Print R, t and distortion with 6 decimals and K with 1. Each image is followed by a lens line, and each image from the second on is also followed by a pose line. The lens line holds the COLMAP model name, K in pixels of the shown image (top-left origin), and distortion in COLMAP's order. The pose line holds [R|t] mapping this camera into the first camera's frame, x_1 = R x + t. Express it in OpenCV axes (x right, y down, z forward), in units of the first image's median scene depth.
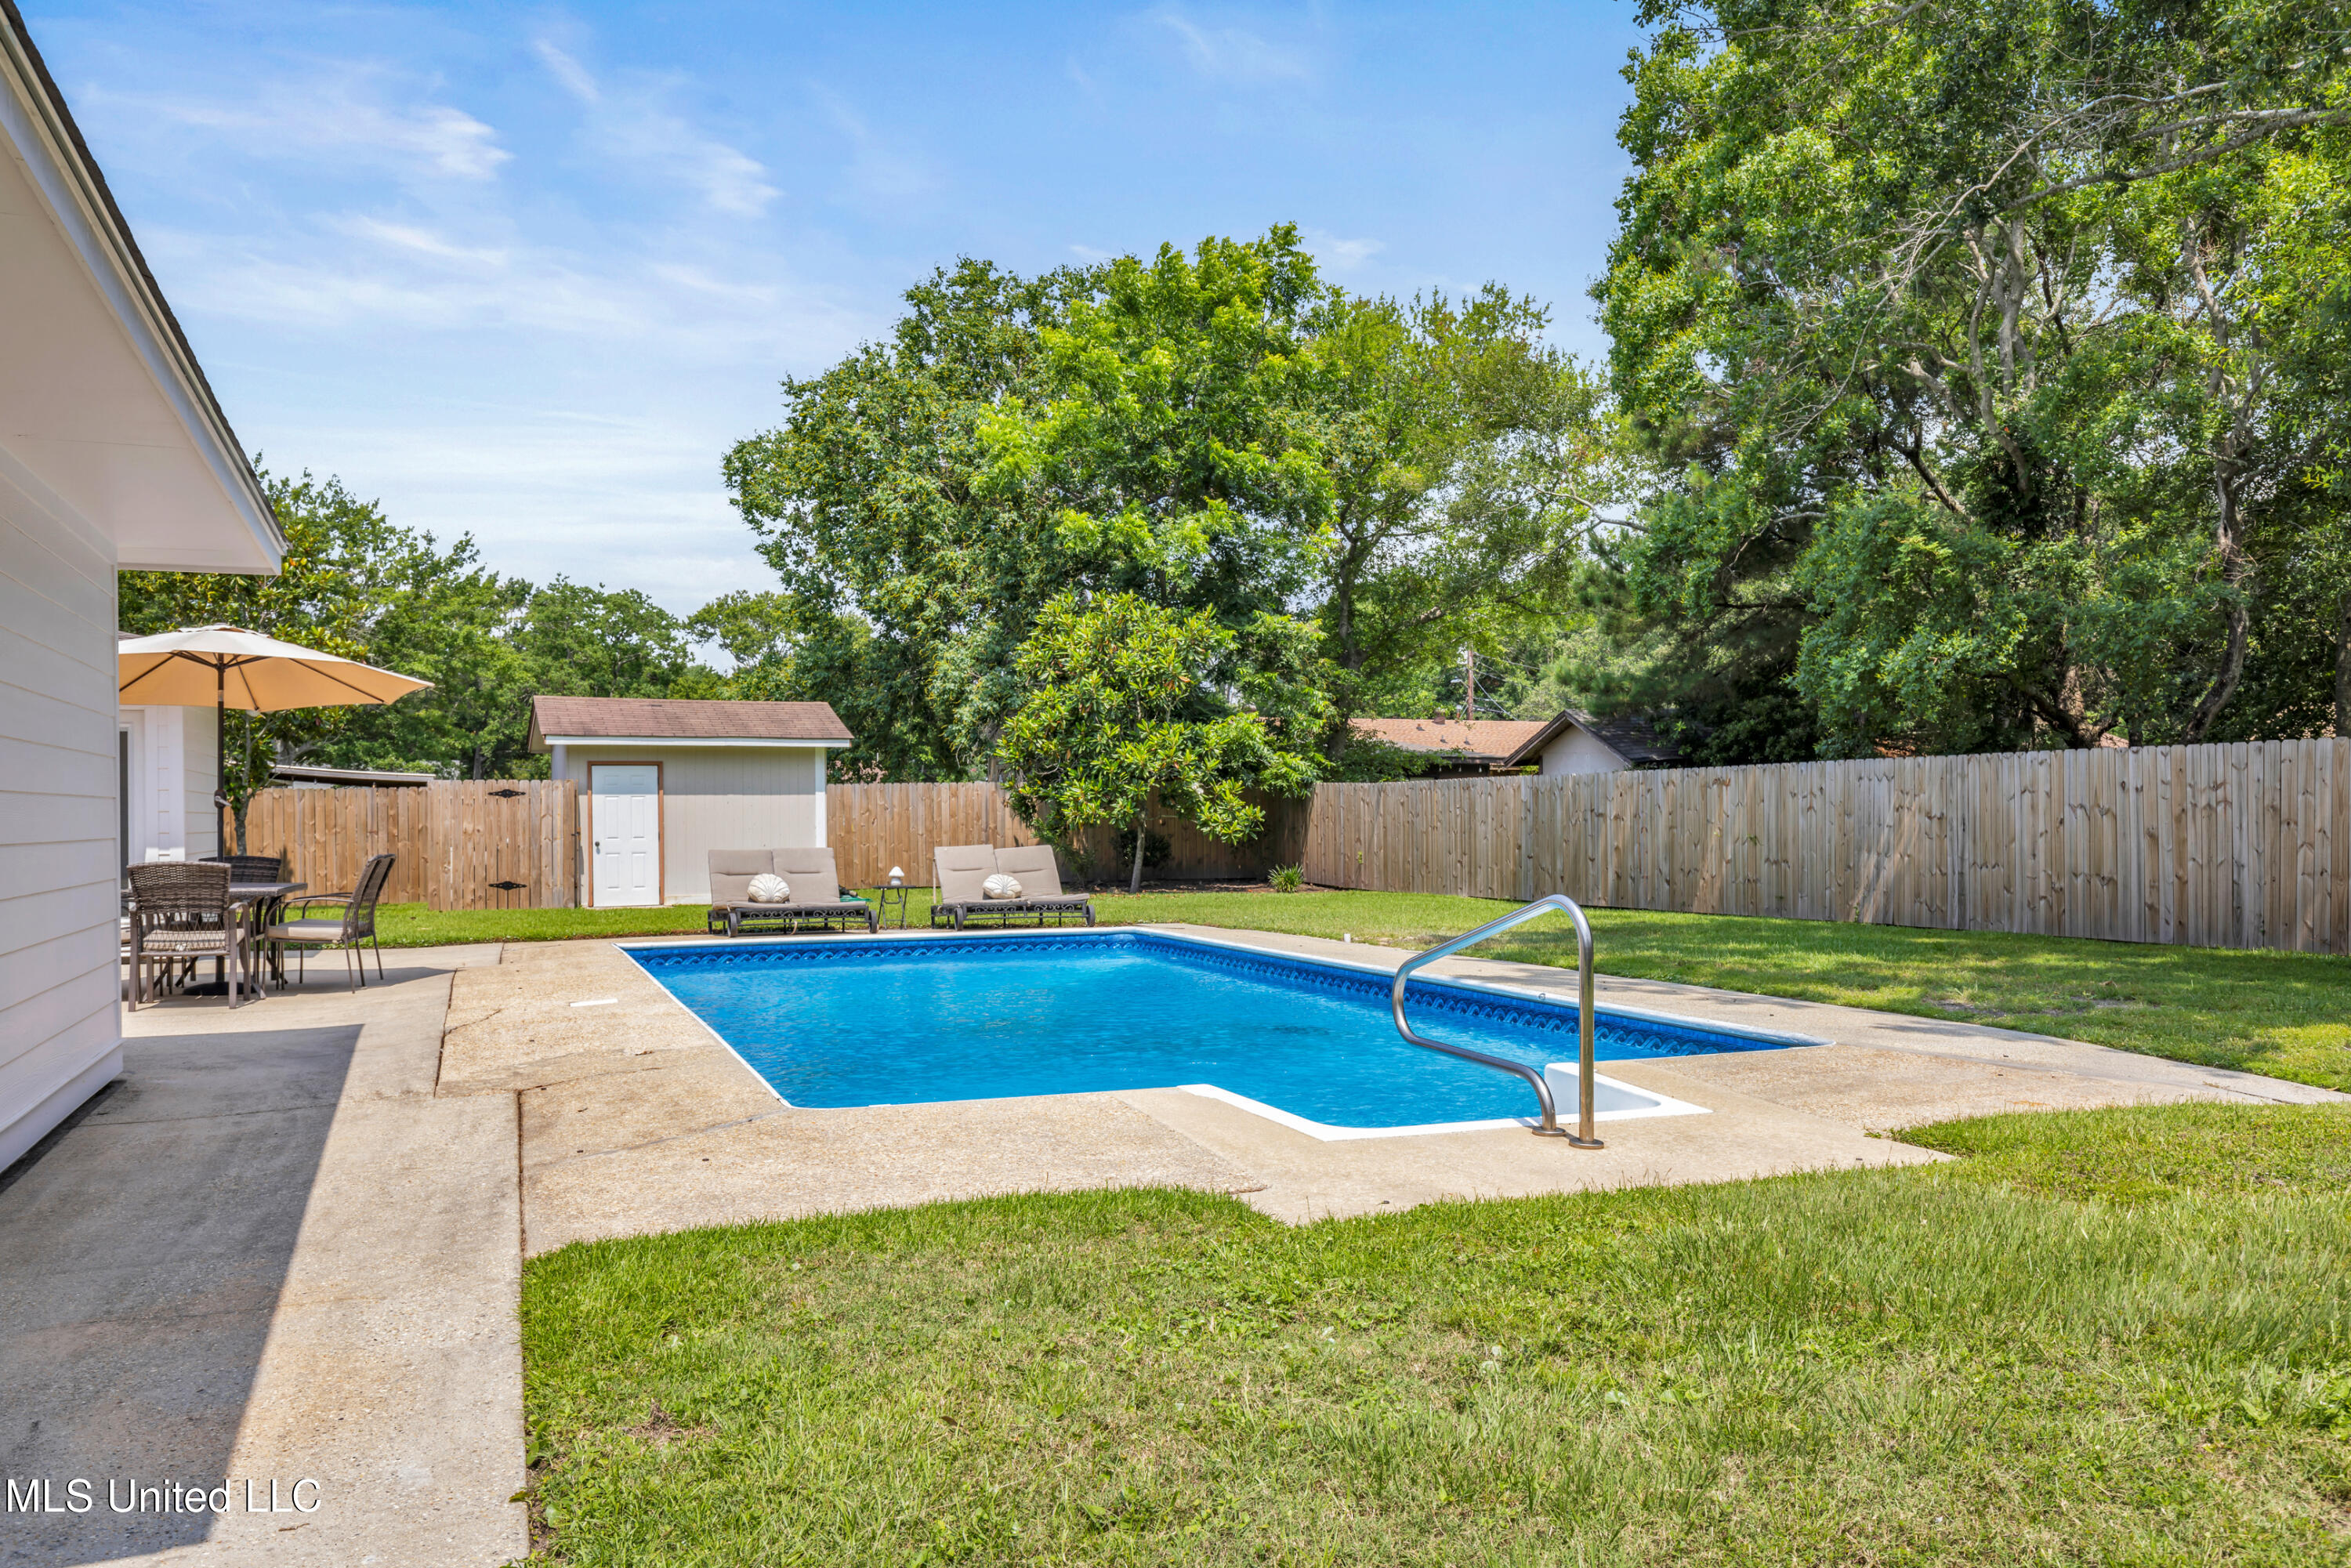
lens RADIAL K [[1768.6, 0, 1171.9], [0, 1768.6, 807.3], [0, 0, 1]] dist [0.005445, 0.002540]
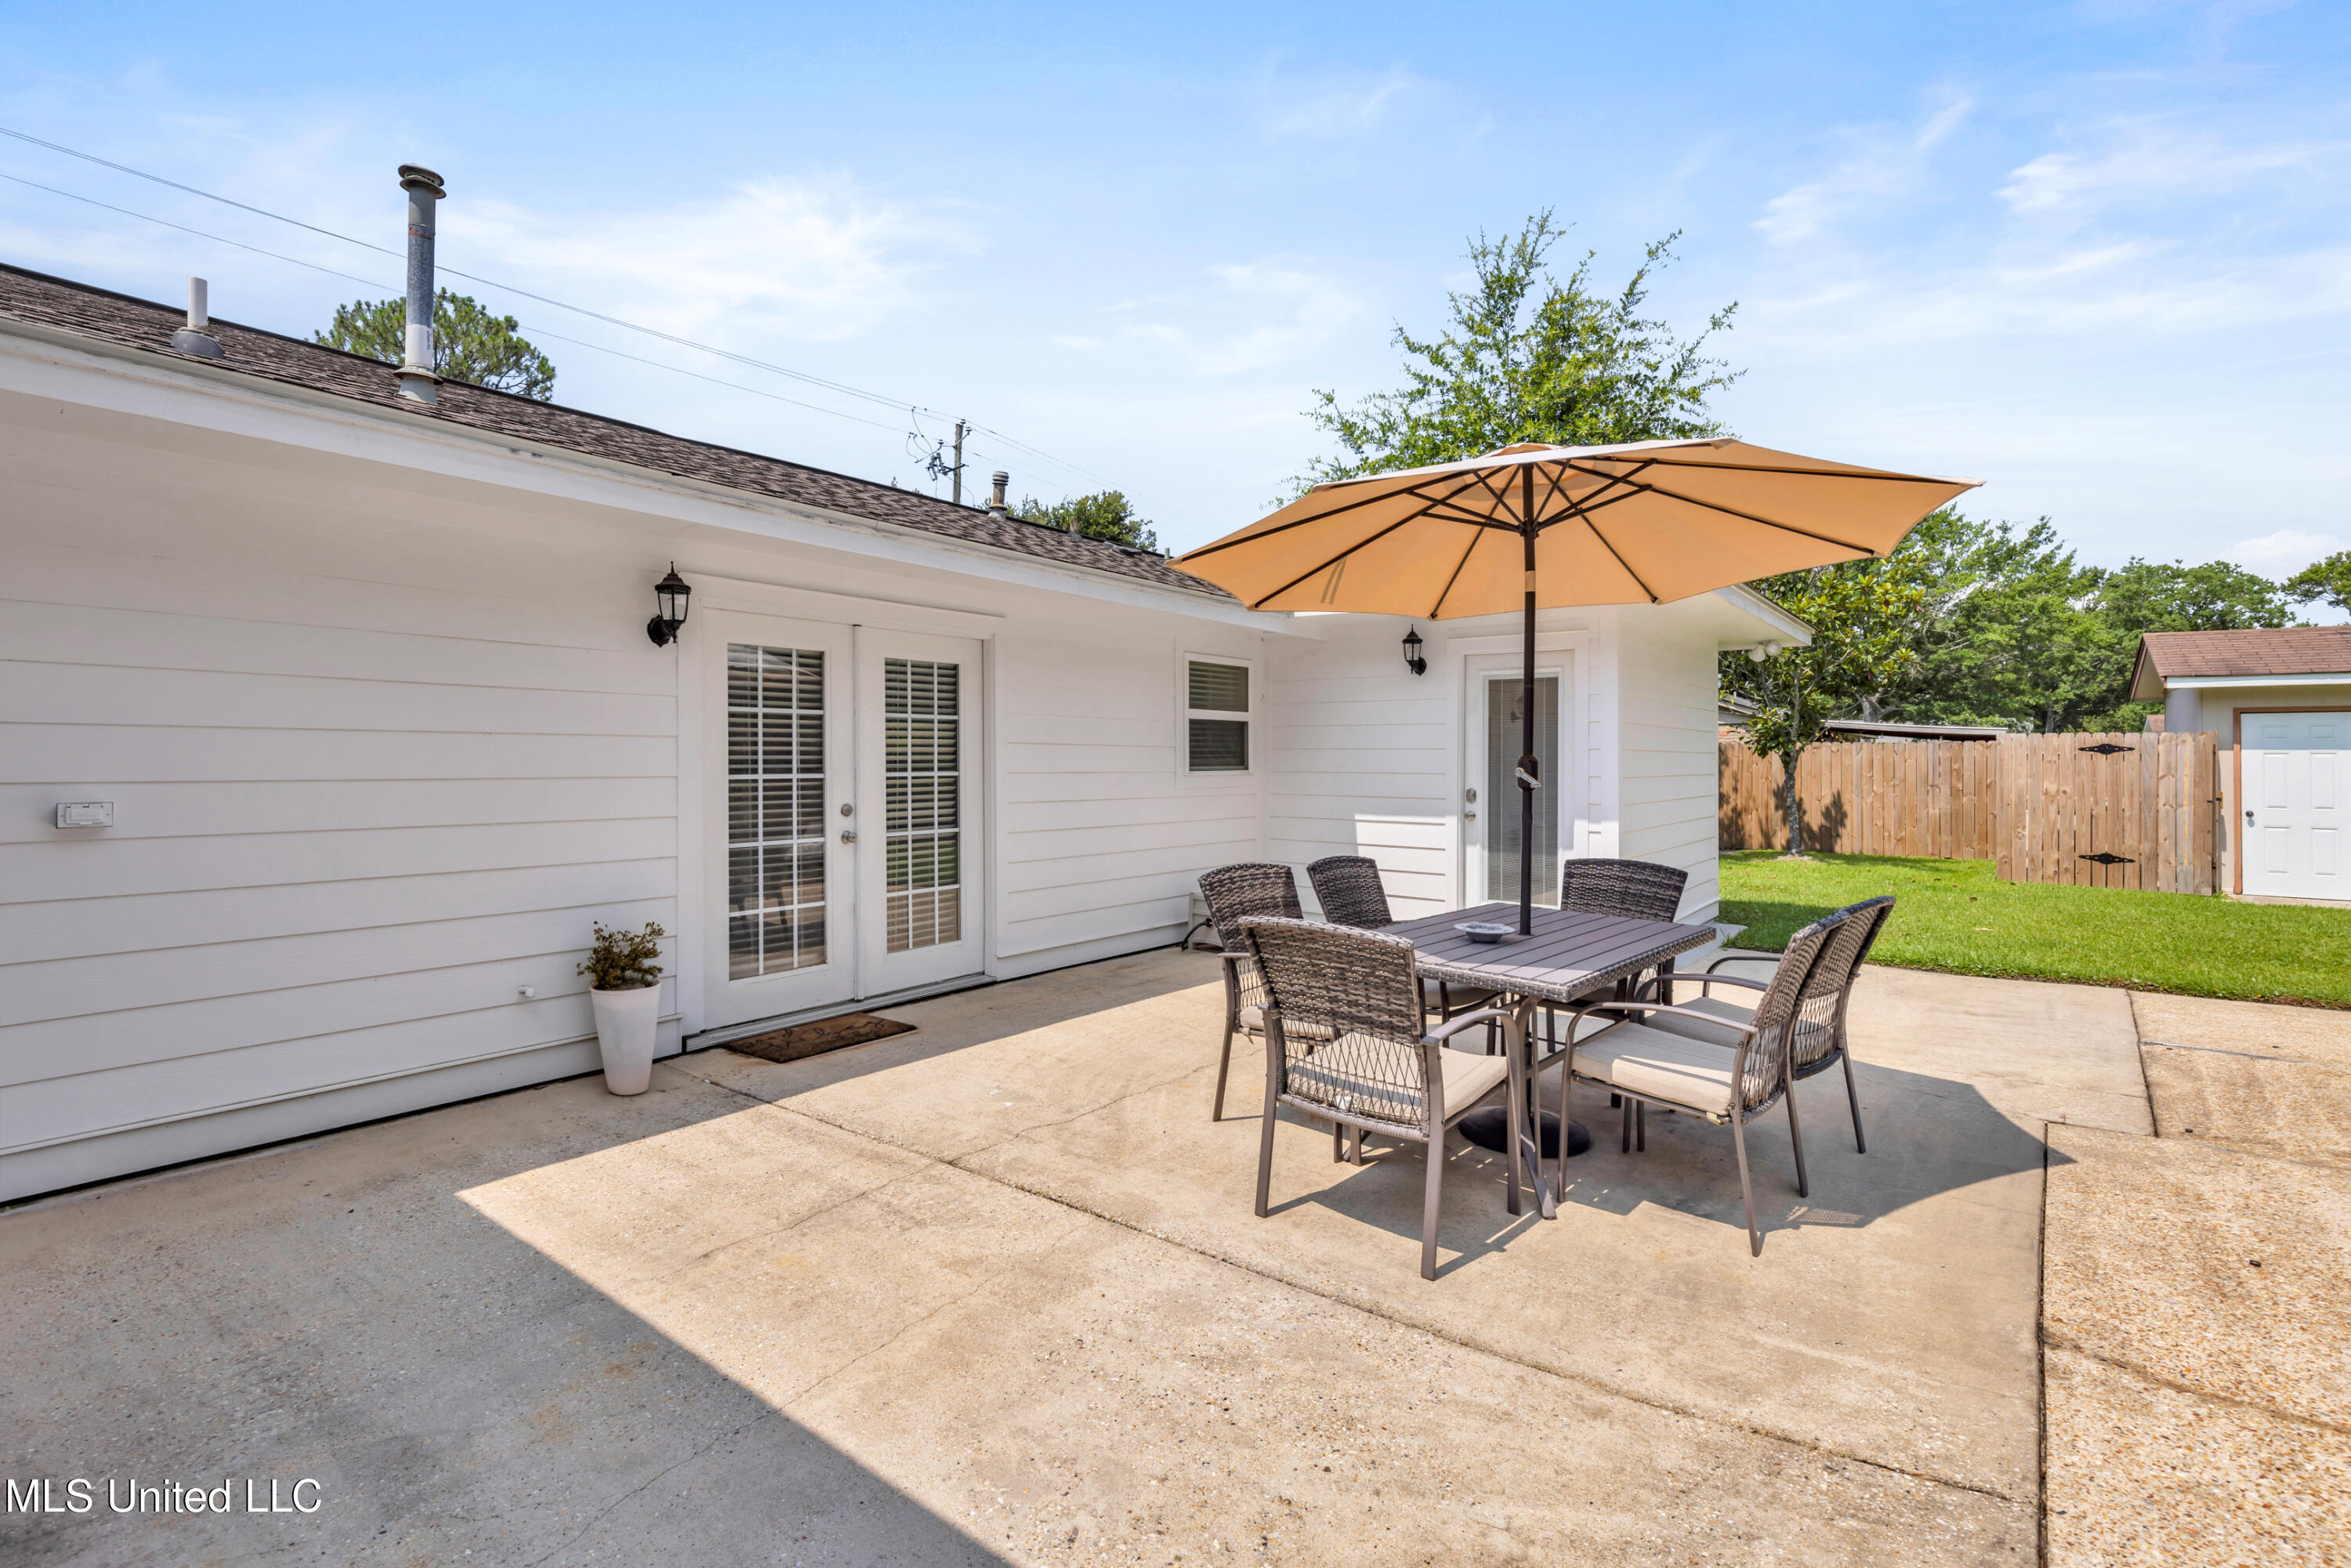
lens RADIAL K [[1072.4, 0, 1181.6], [0, 1072.4, 744.6], [0, 0, 1]] dist [0.007203, 0.002215]
pose [[0.497594, 0.001798, -0.867408, -0.124693], [-0.006526, 0.999977, -0.001671, -0.005159], [0.867385, 0.006492, 0.497595, 0.303839]]
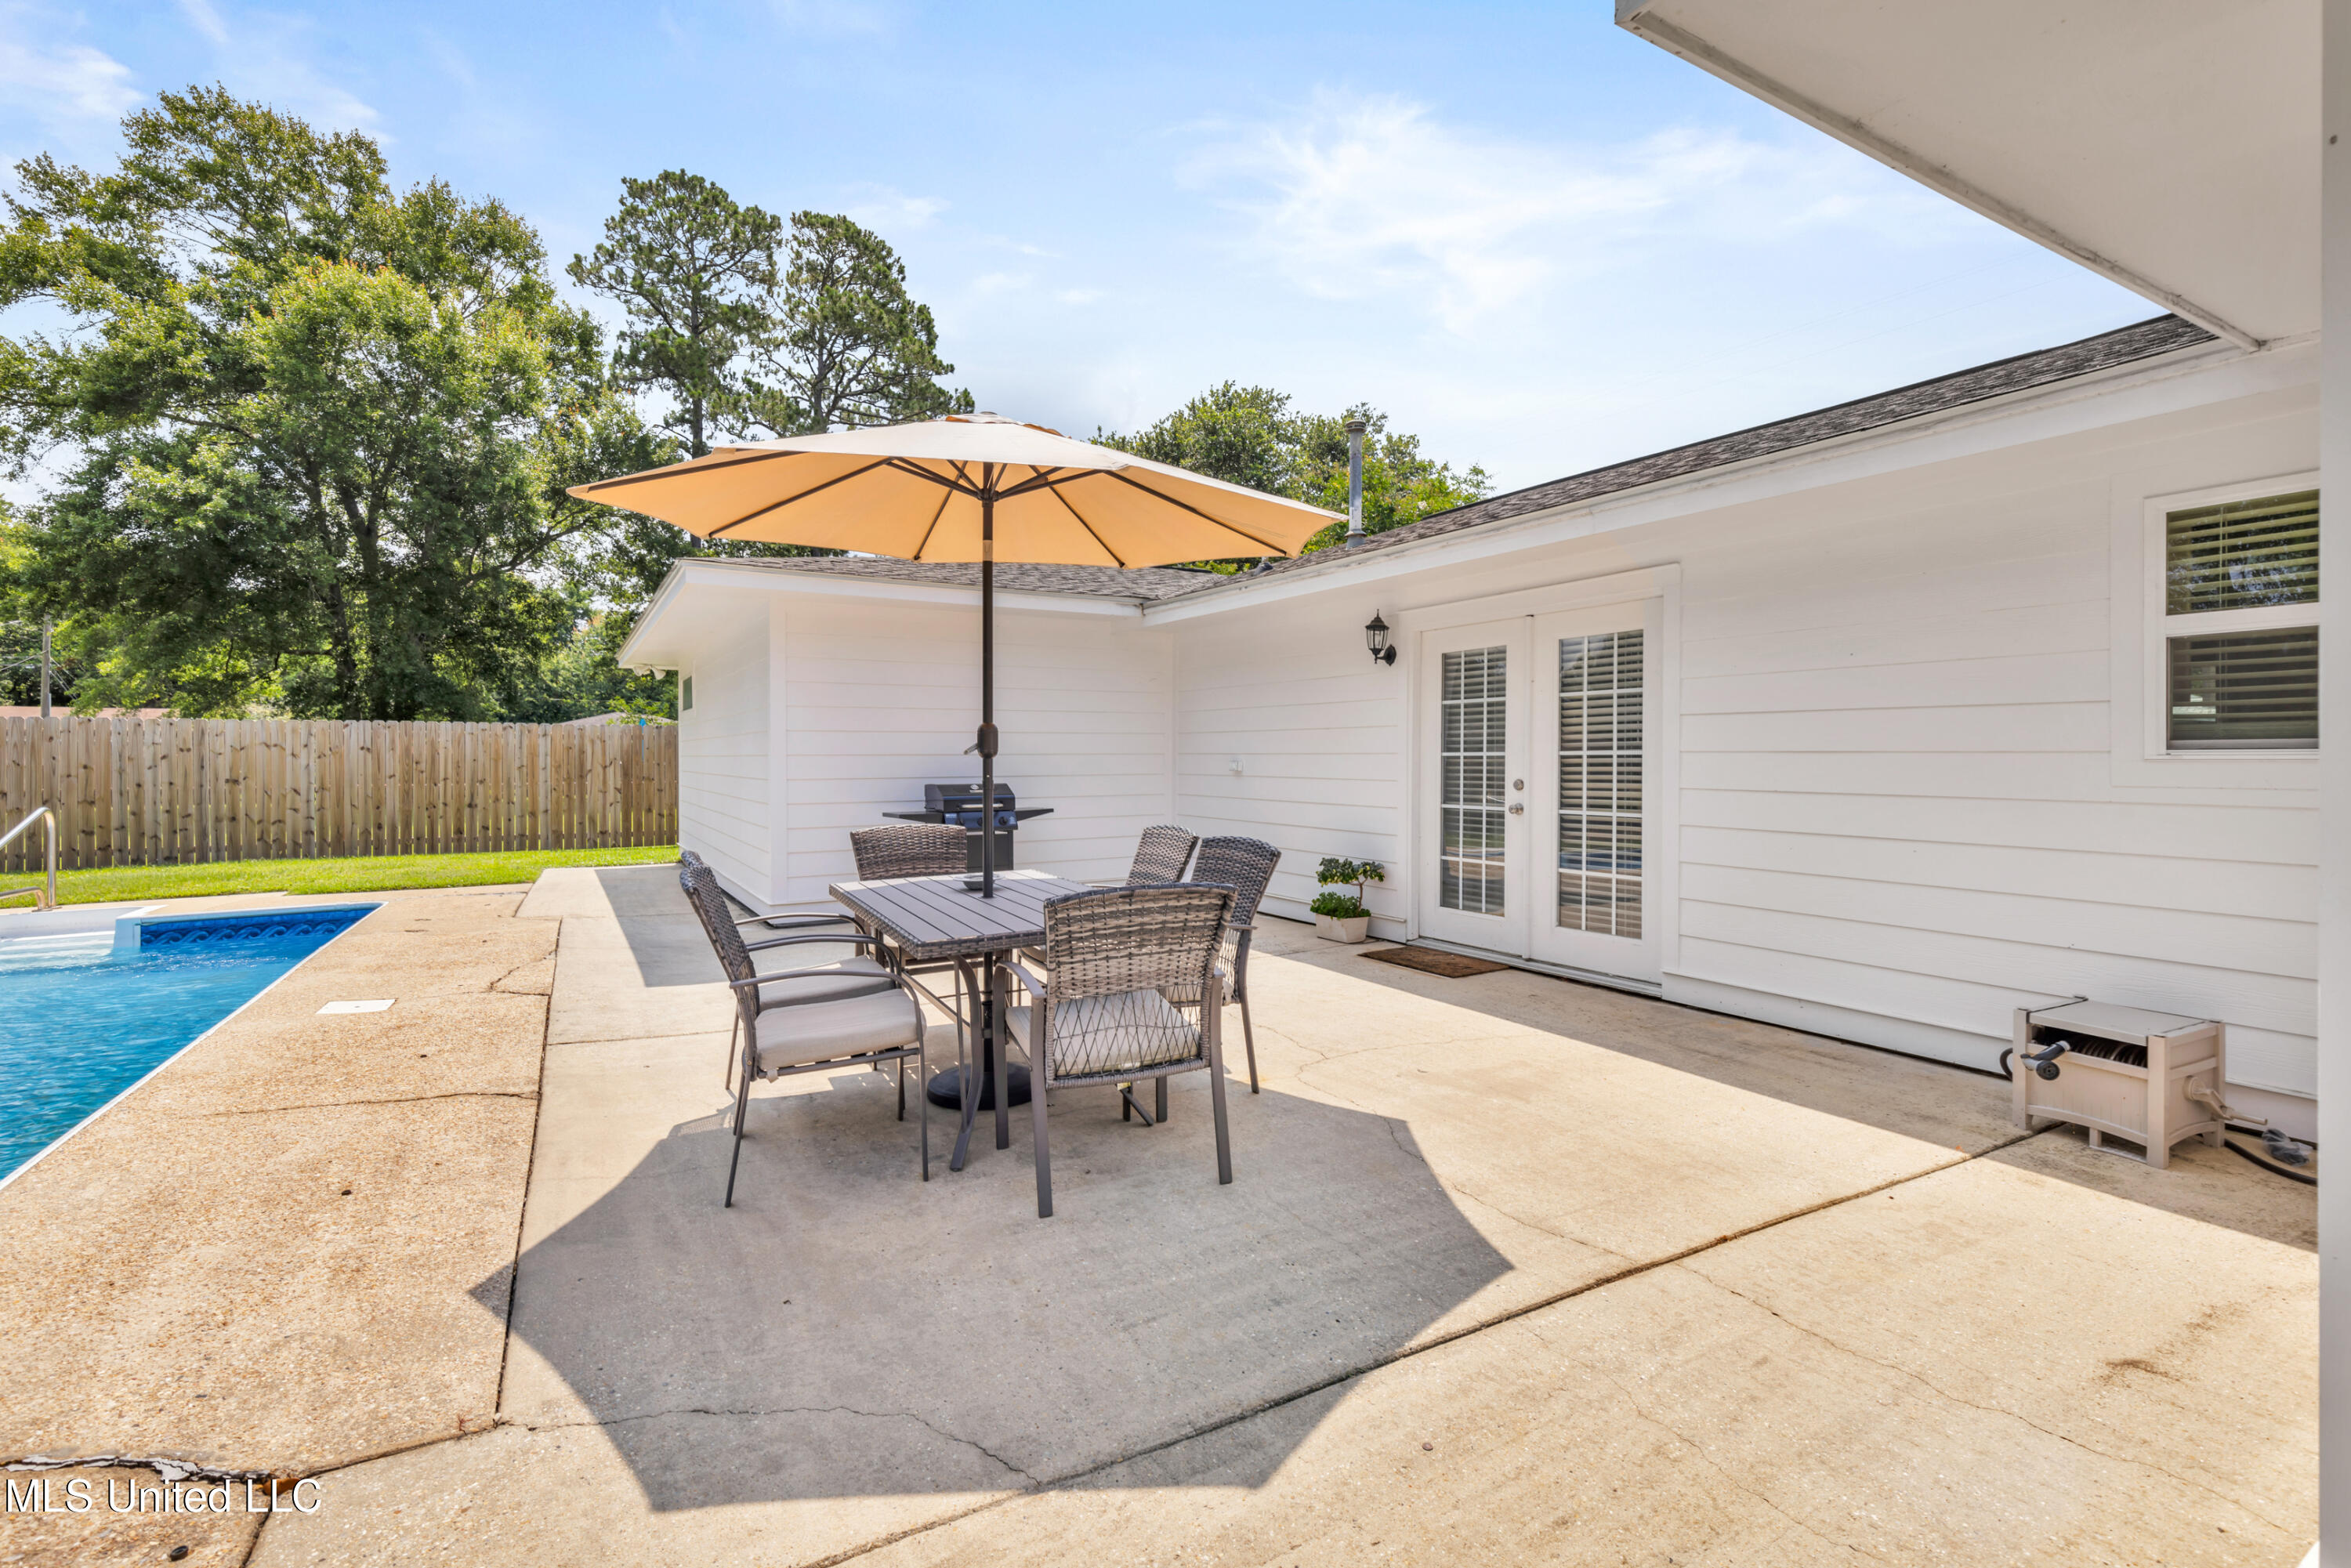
lens RADIAL K [[1072.4, 0, 1183.7], [0, 1072.4, 755.5], [0, 0, 1]] dist [0.007203, 0.002215]
pose [[-0.990279, 0.011931, -0.138580, -0.226725], [0.012329, 0.999922, -0.002012, 0.000526], [0.138545, -0.003701, -0.990349, 0.550517]]
